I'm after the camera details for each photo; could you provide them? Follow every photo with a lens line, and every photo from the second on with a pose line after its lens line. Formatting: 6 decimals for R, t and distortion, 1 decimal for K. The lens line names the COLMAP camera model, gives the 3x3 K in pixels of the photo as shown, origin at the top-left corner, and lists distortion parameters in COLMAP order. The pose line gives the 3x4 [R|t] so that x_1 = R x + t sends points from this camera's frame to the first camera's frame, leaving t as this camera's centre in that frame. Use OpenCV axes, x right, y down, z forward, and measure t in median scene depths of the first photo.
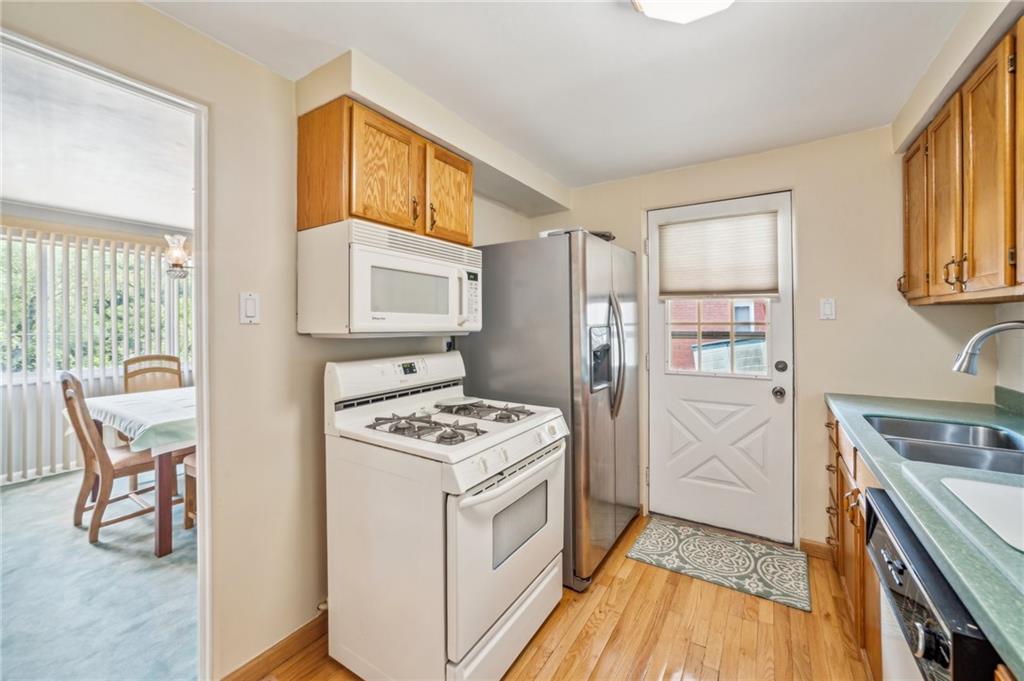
lens RADIAL K [[409.3, 0, 514.7], [0, 409.3, 322.5], [0, 0, 1]] dist [-0.012742, 0.000771]
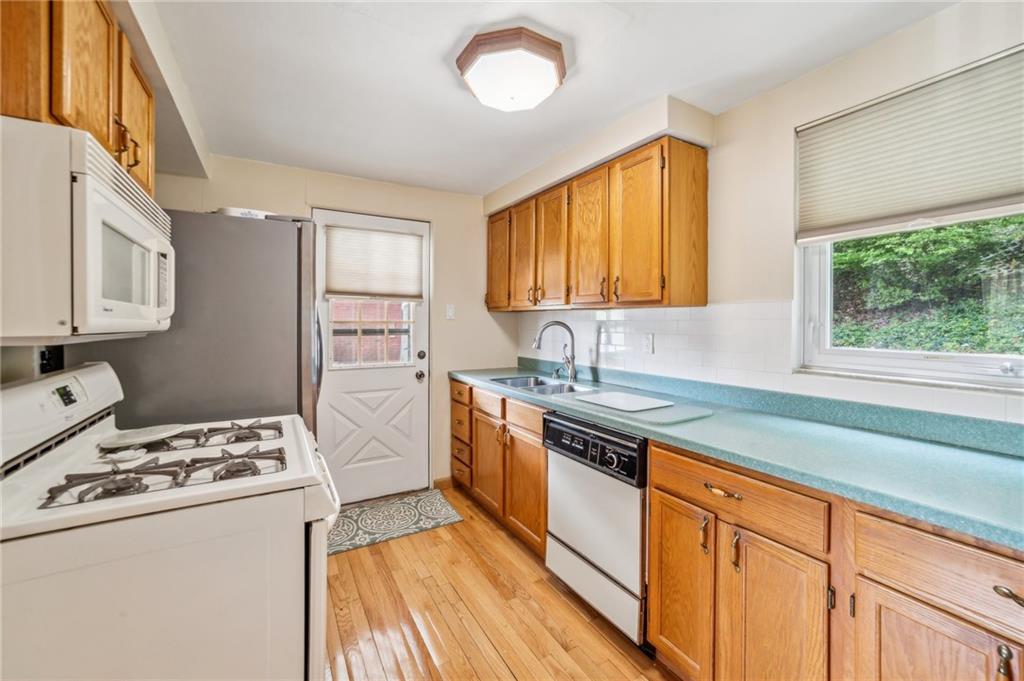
lens RADIAL K [[409.3, 0, 516.6], [0, 409.3, 325.7], [0, 0, 1]] dist [-0.012742, 0.000771]
pose [[0.454888, -0.002435, 0.890545, -0.406564], [-0.006400, 0.999962, 0.006003, 0.004255], [-0.890526, -0.008430, 0.454855, 0.139946]]
